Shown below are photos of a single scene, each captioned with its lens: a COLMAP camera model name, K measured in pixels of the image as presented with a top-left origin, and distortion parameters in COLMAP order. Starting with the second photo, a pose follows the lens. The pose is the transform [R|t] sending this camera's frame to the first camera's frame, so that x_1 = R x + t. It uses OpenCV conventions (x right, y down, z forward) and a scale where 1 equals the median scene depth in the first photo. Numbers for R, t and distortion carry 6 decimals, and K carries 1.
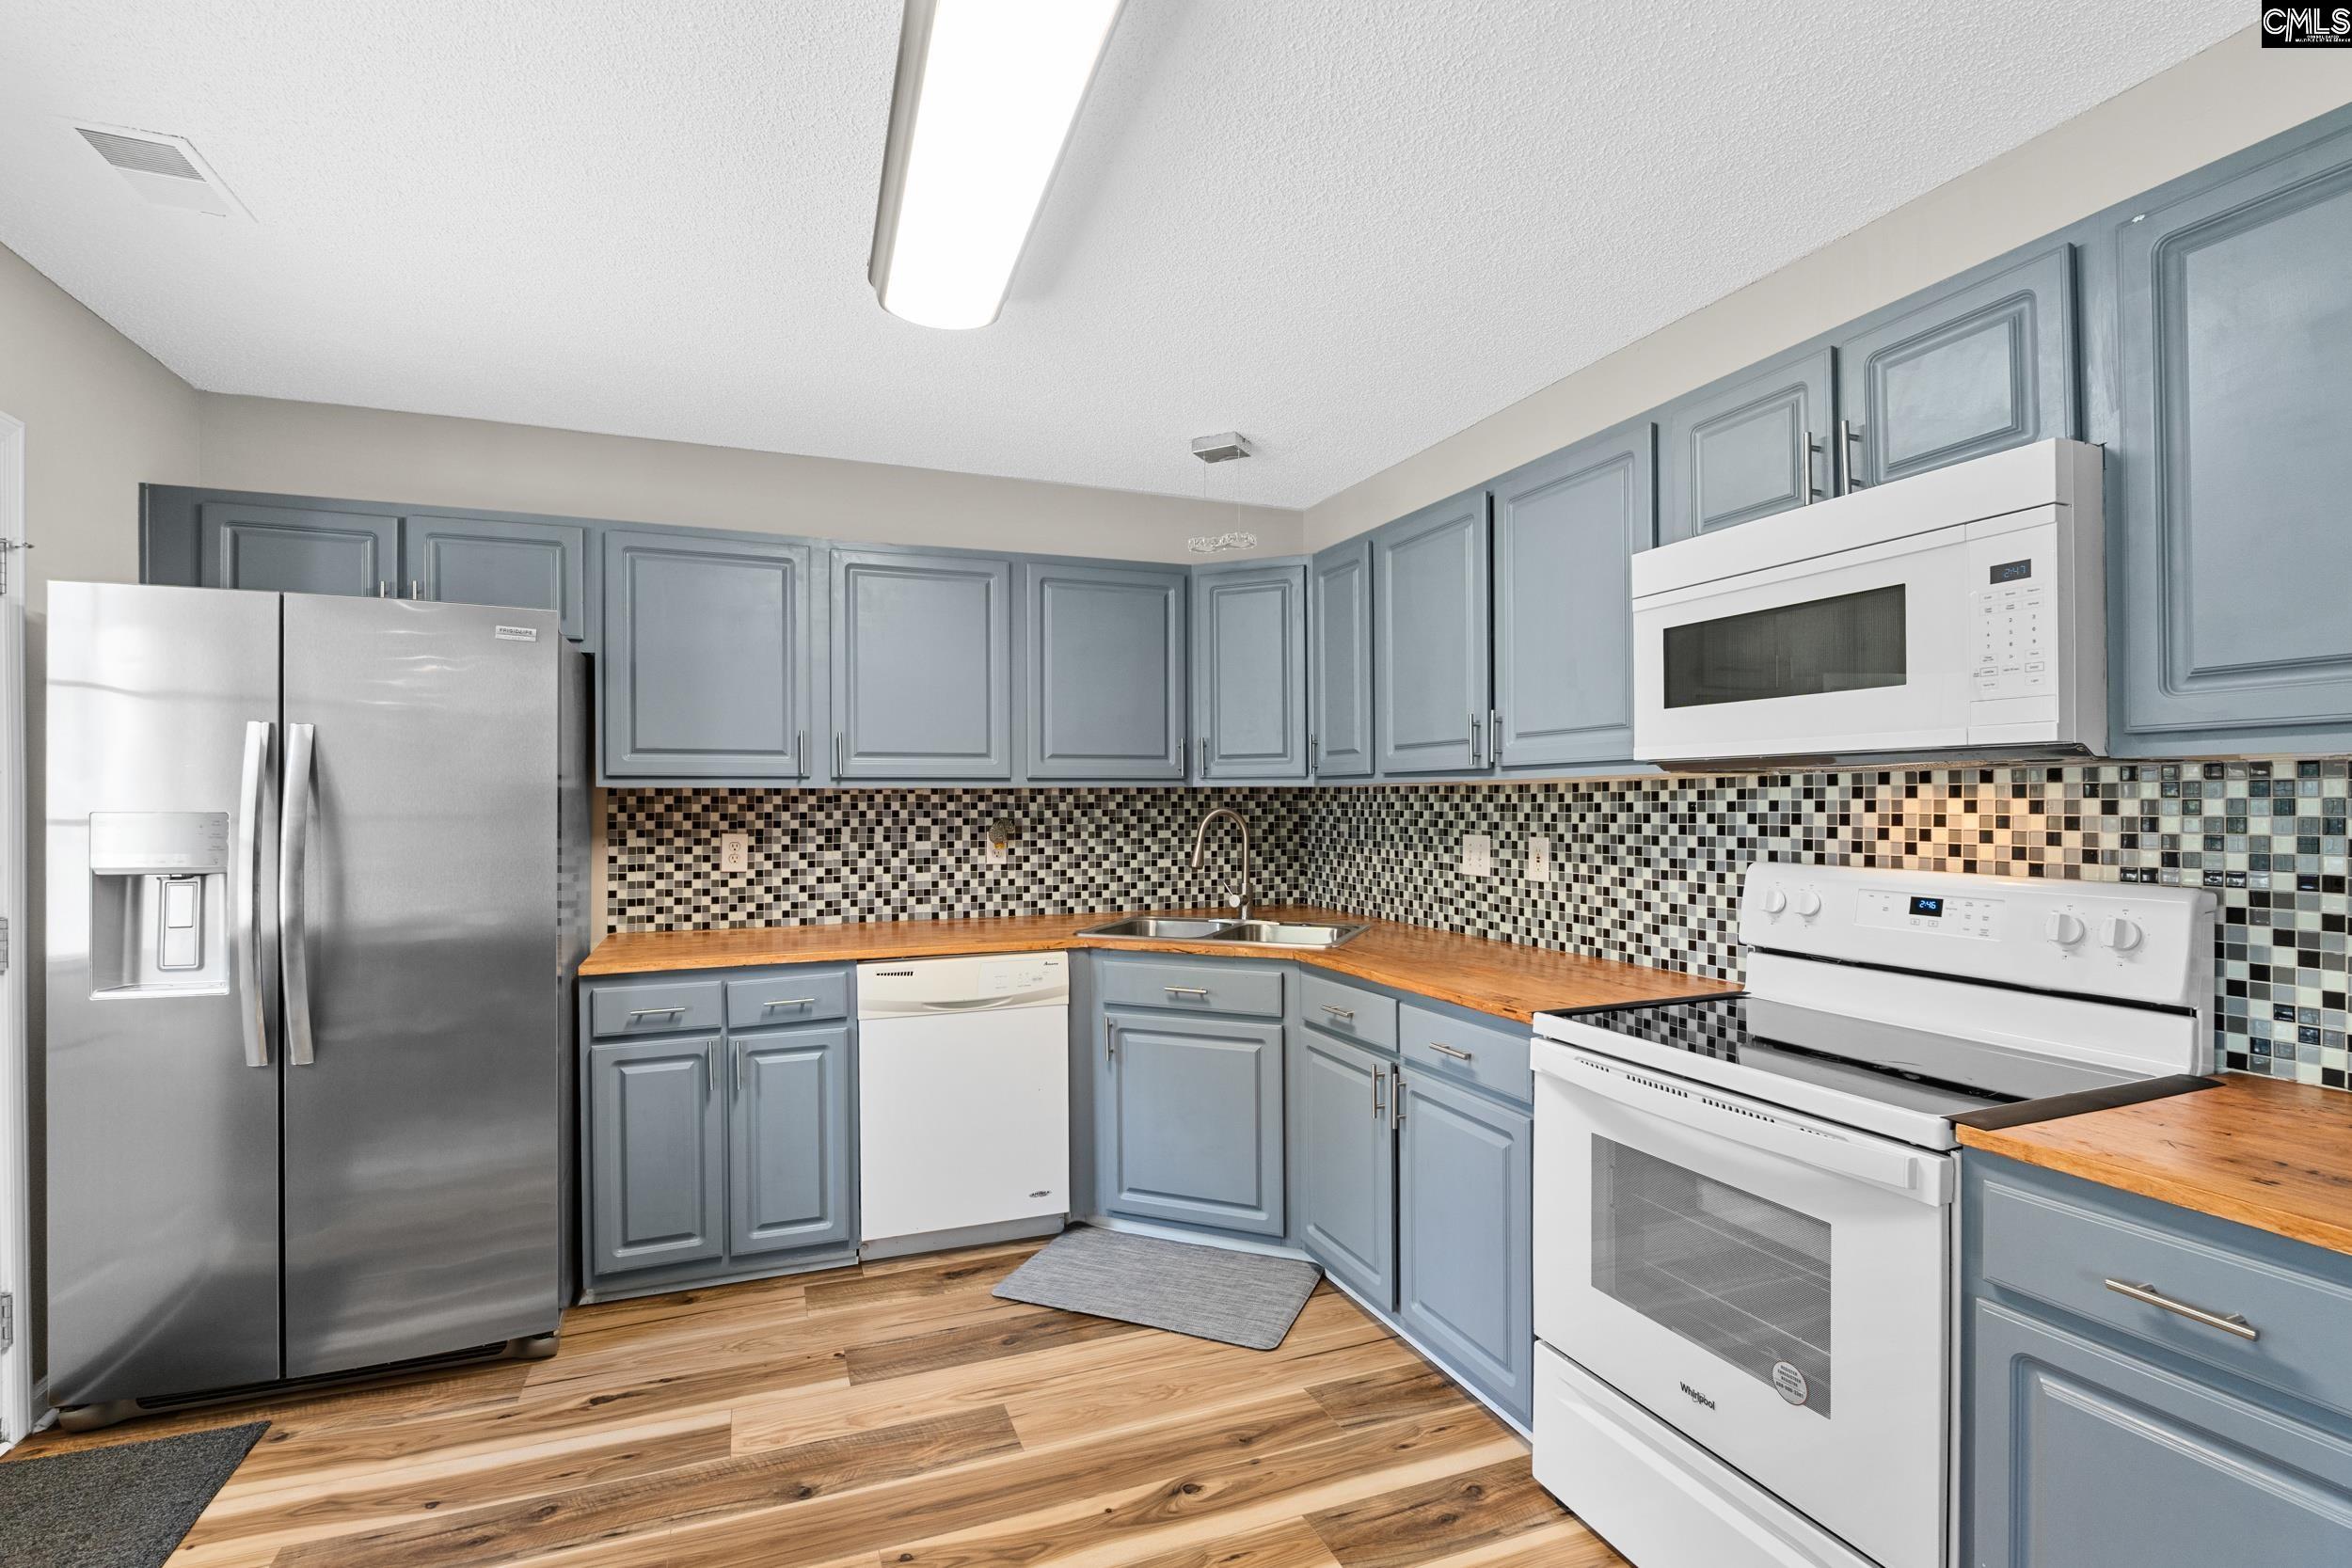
lens RADIAL K [[1078.0, 0, 1168.4], [0, 1078.0, 801.3], [0, 0, 1]] dist [-0.012214, 0.001611]
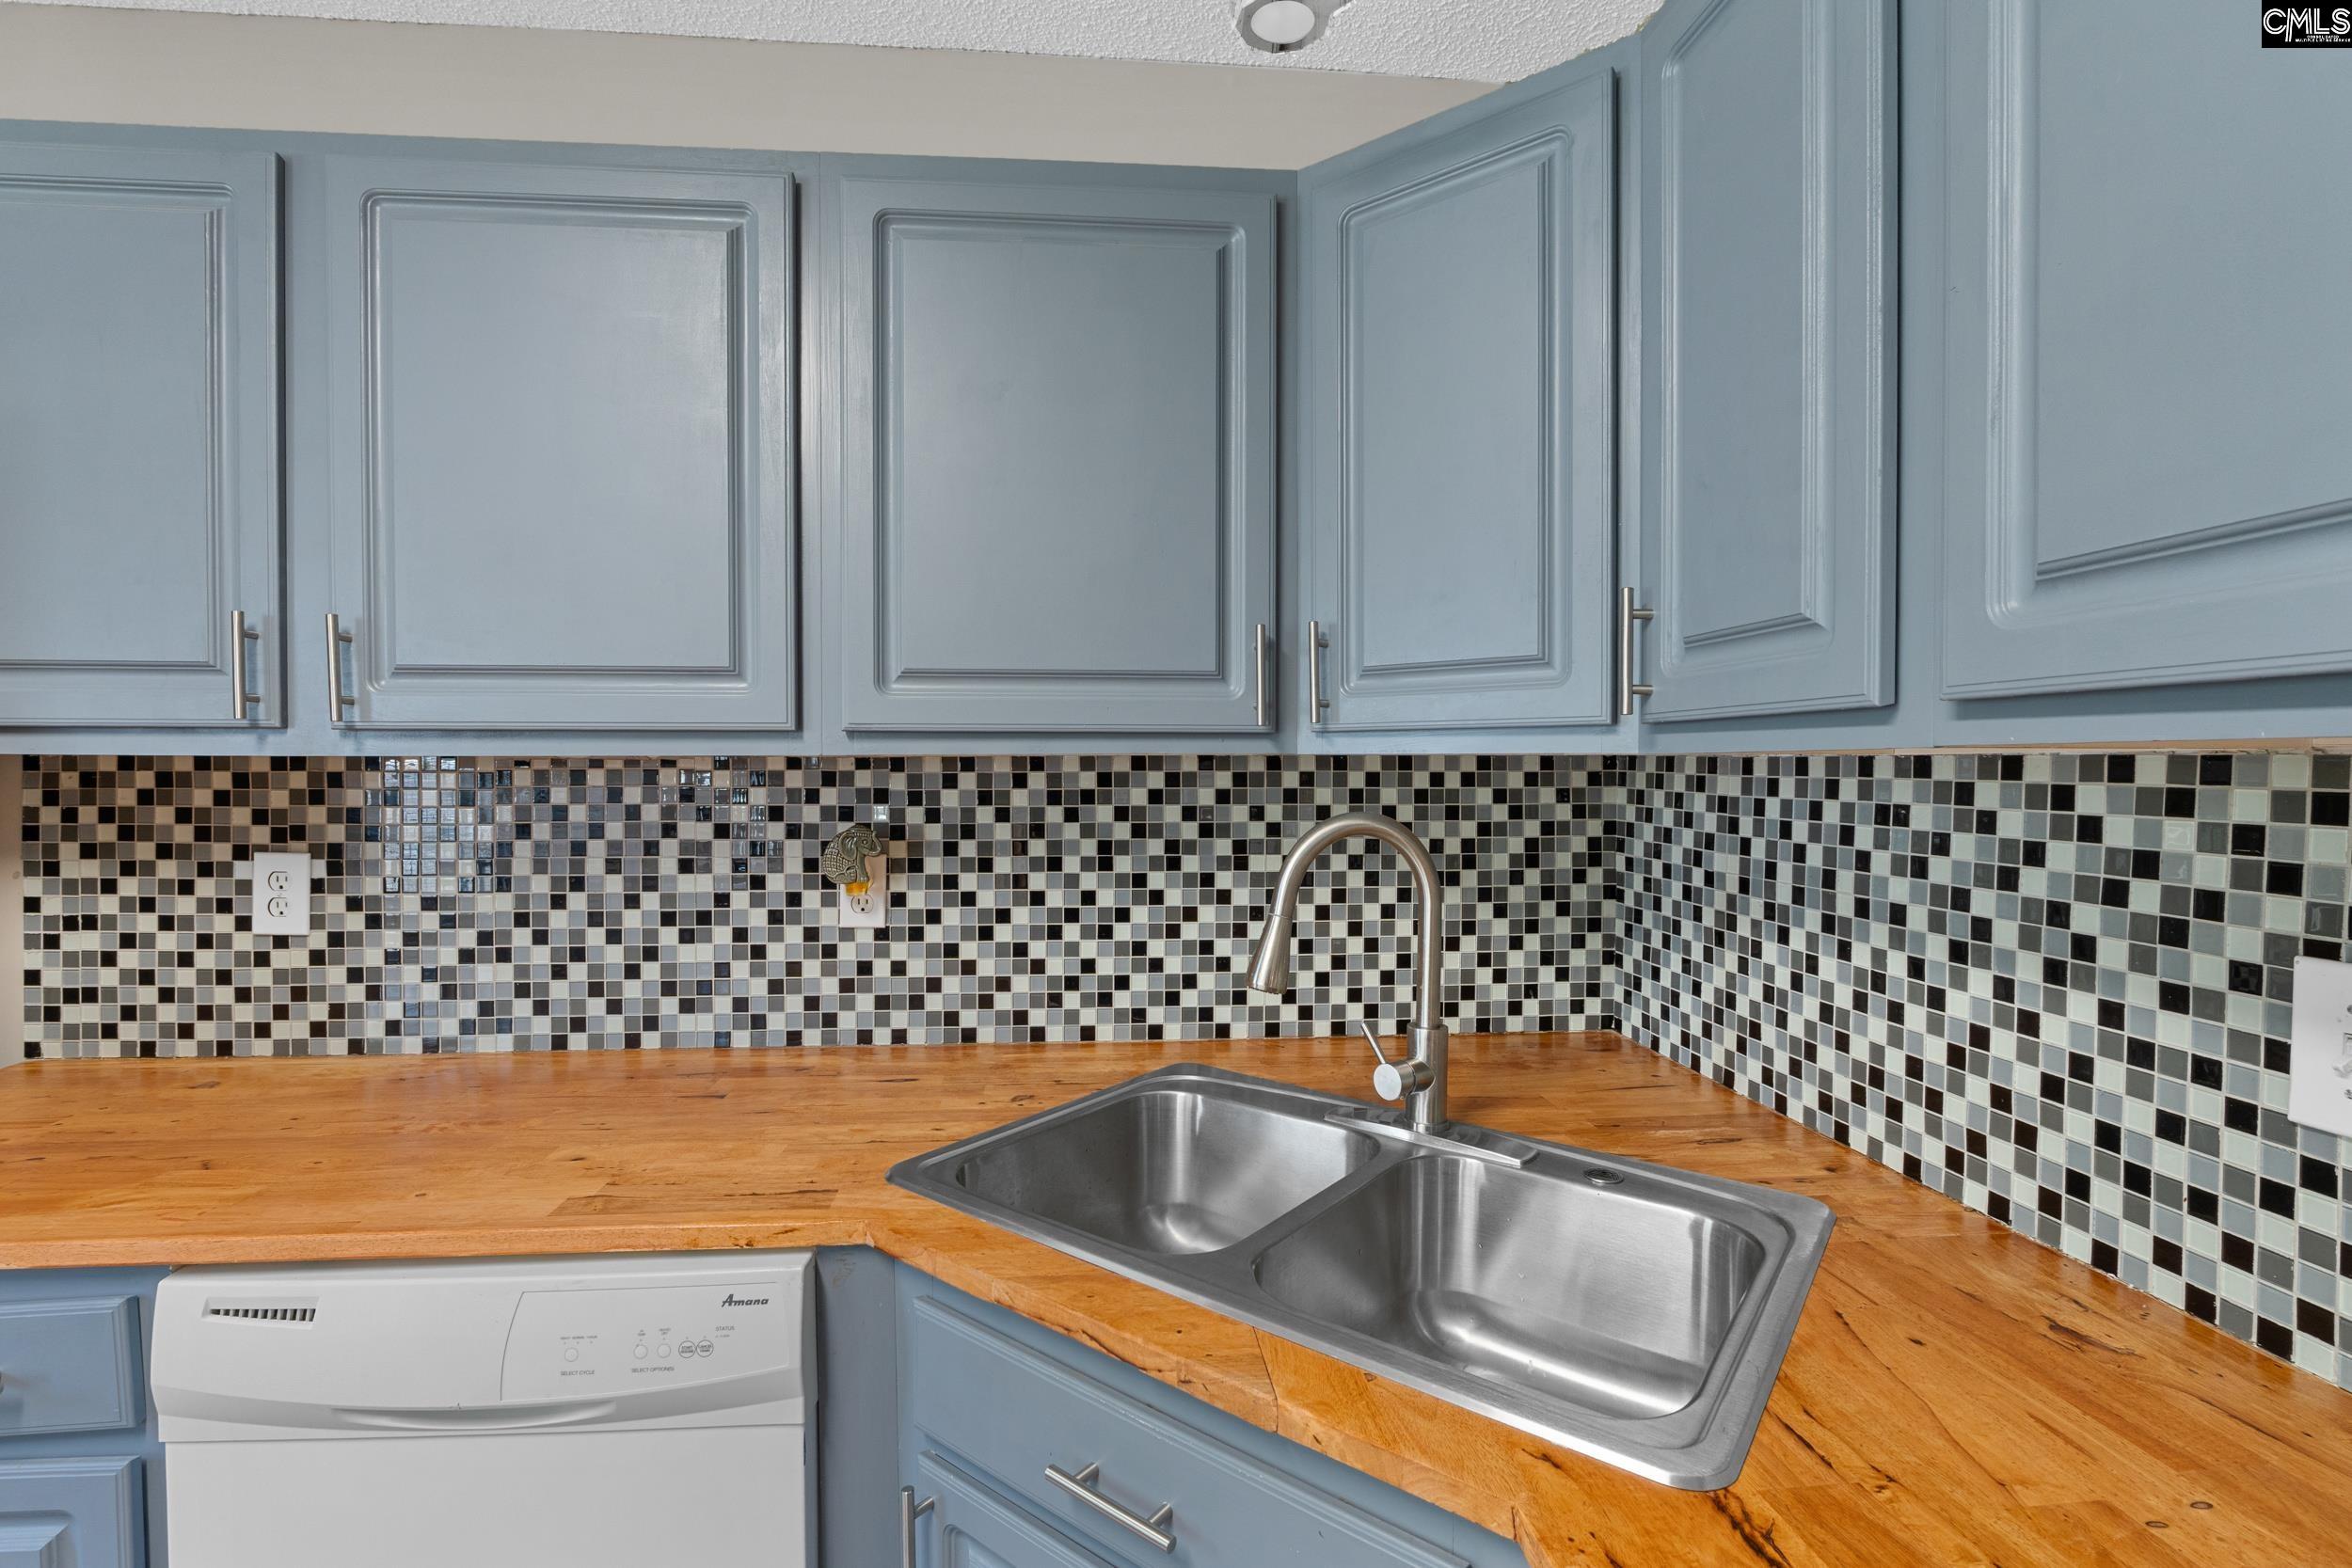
lens RADIAL K [[1078.0, 0, 1165.3], [0, 1078.0, 787.8], [0, 0, 1]] dist [-0.012214, 0.001611]
pose [[0.957971, 0.011659, -0.286628, 0.099935], [-0.005935, 0.999765, 0.020832, -0.010472], [0.286804, -0.018255, 0.957815, 0.707120]]
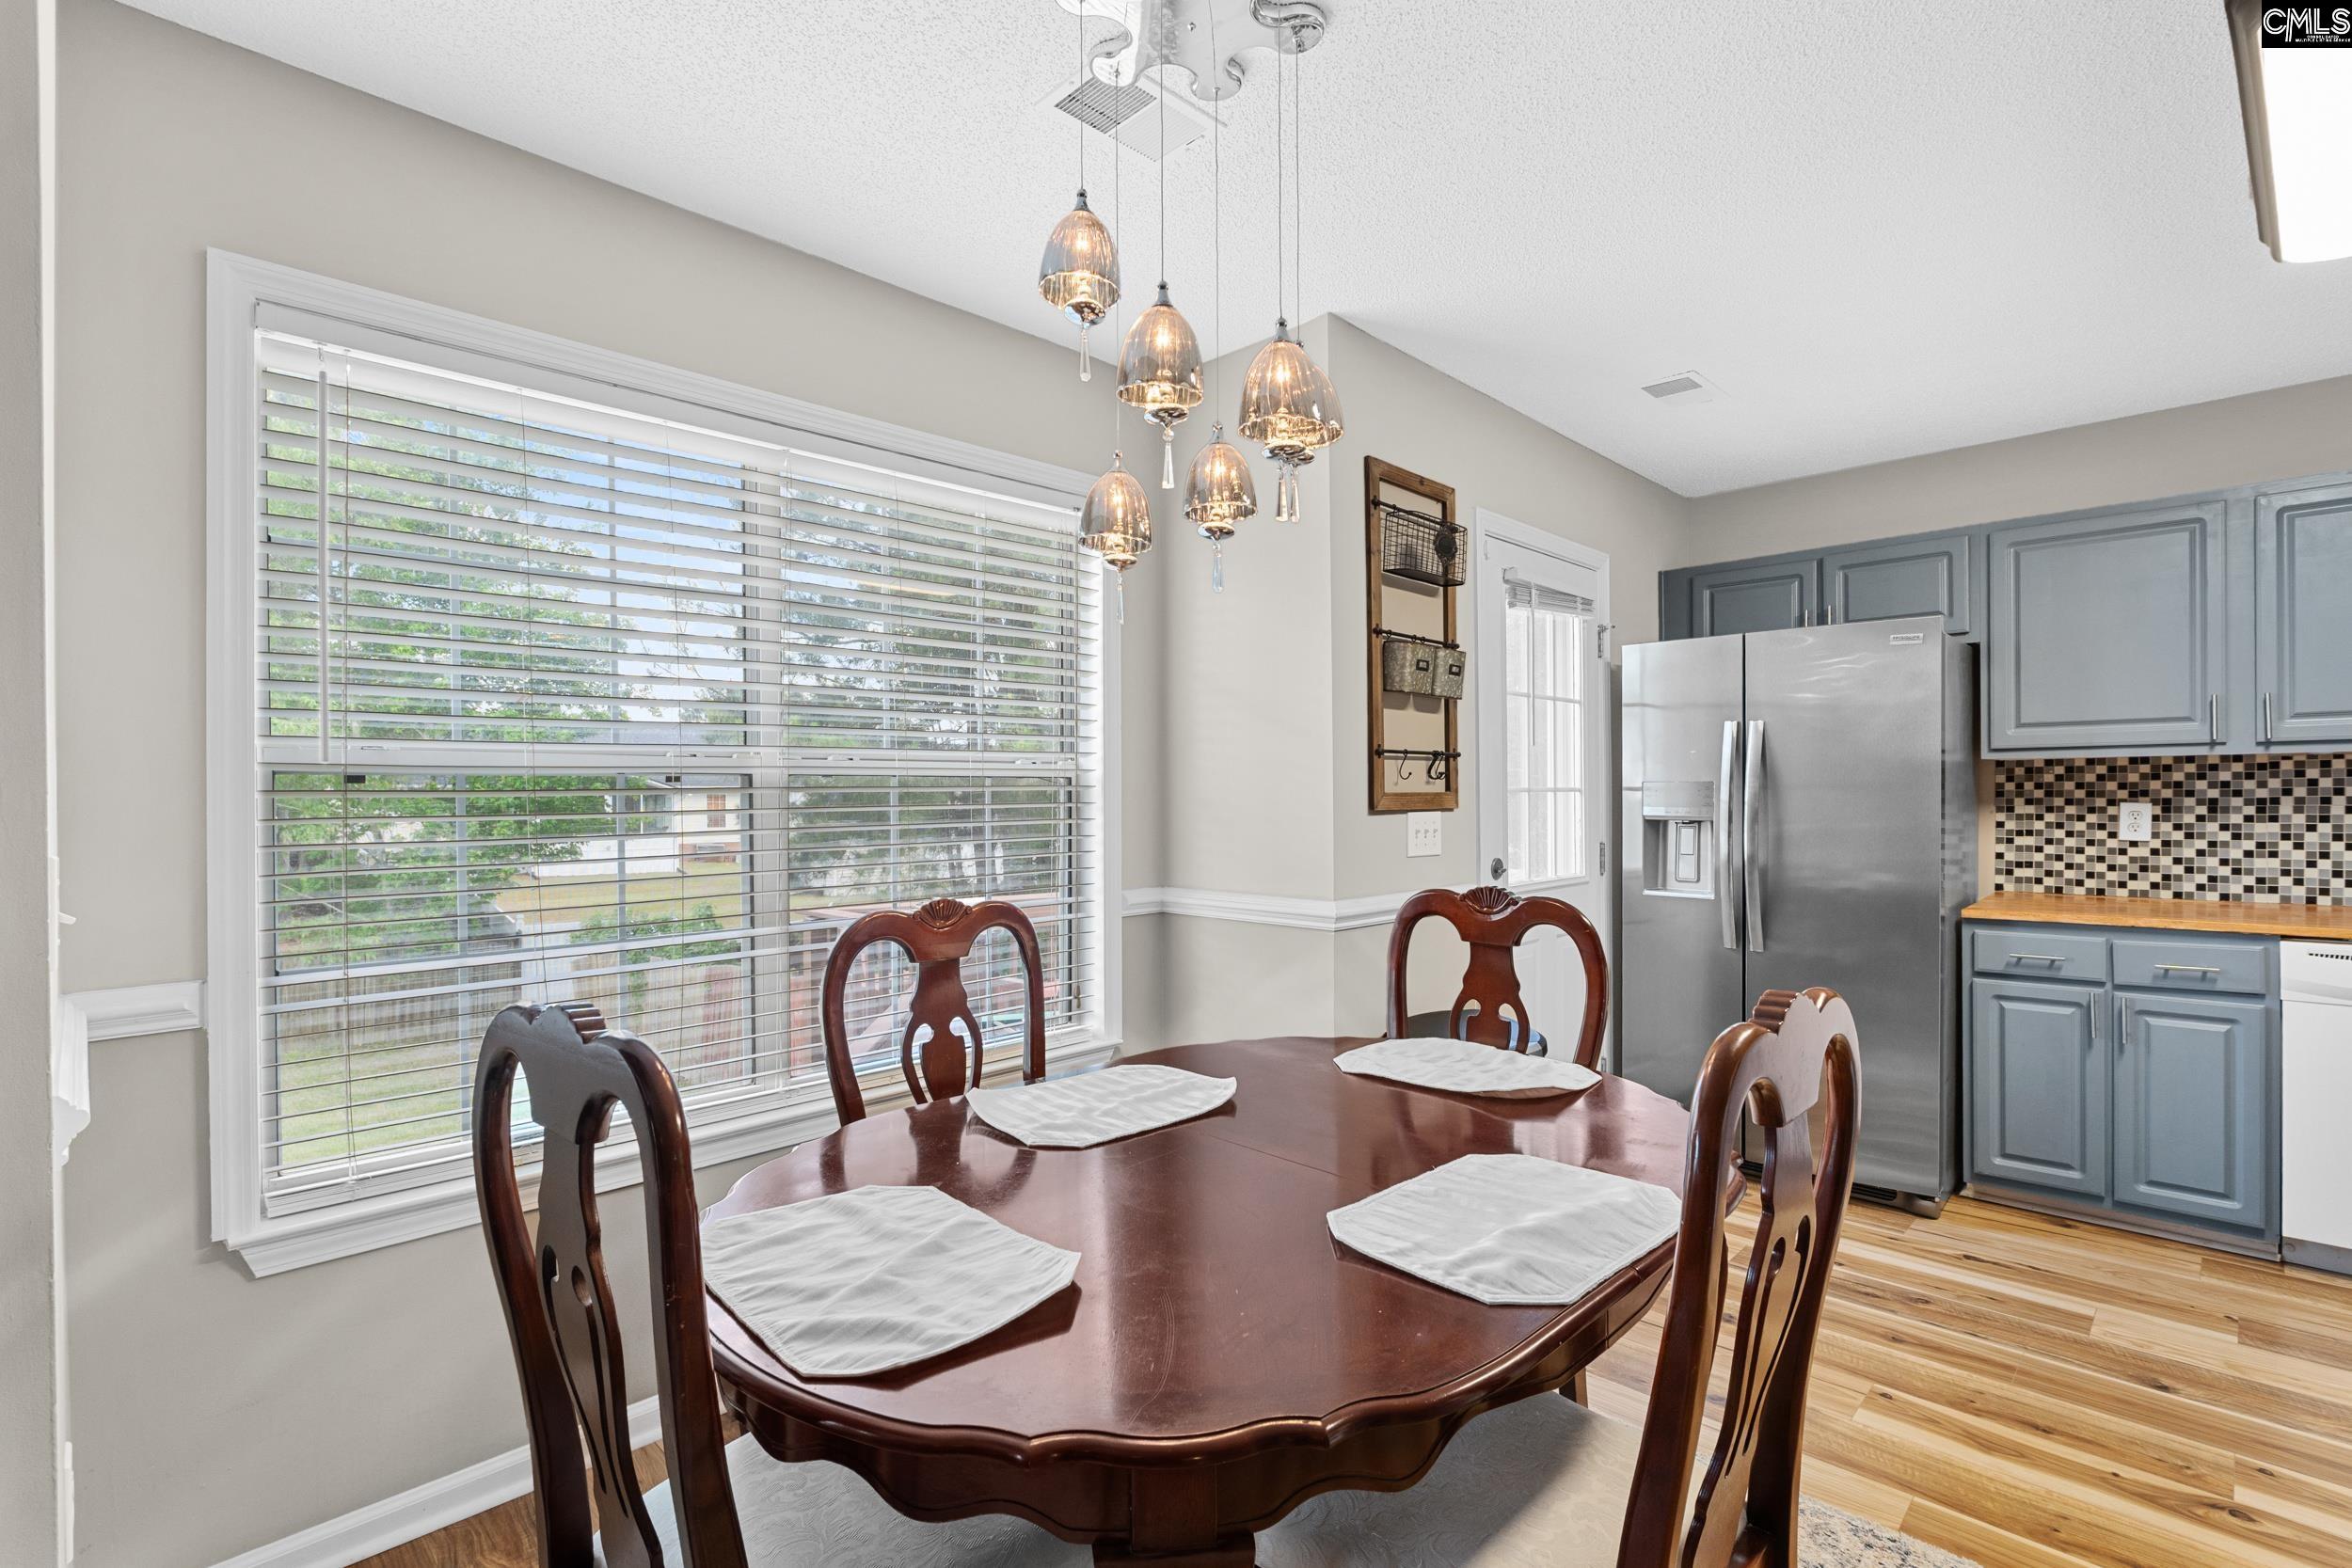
lens RADIAL K [[1078.0, 0, 1179.8], [0, 1078.0, 805.8], [0, 0, 1]] dist [-0.012214, 0.001611]
pose [[0.402749, 0.010123, -0.915254, 0.157876], [0.009054, 0.999846, 0.015043, 0.010692], [0.915266, -0.014345, 0.402595, -0.226934]]
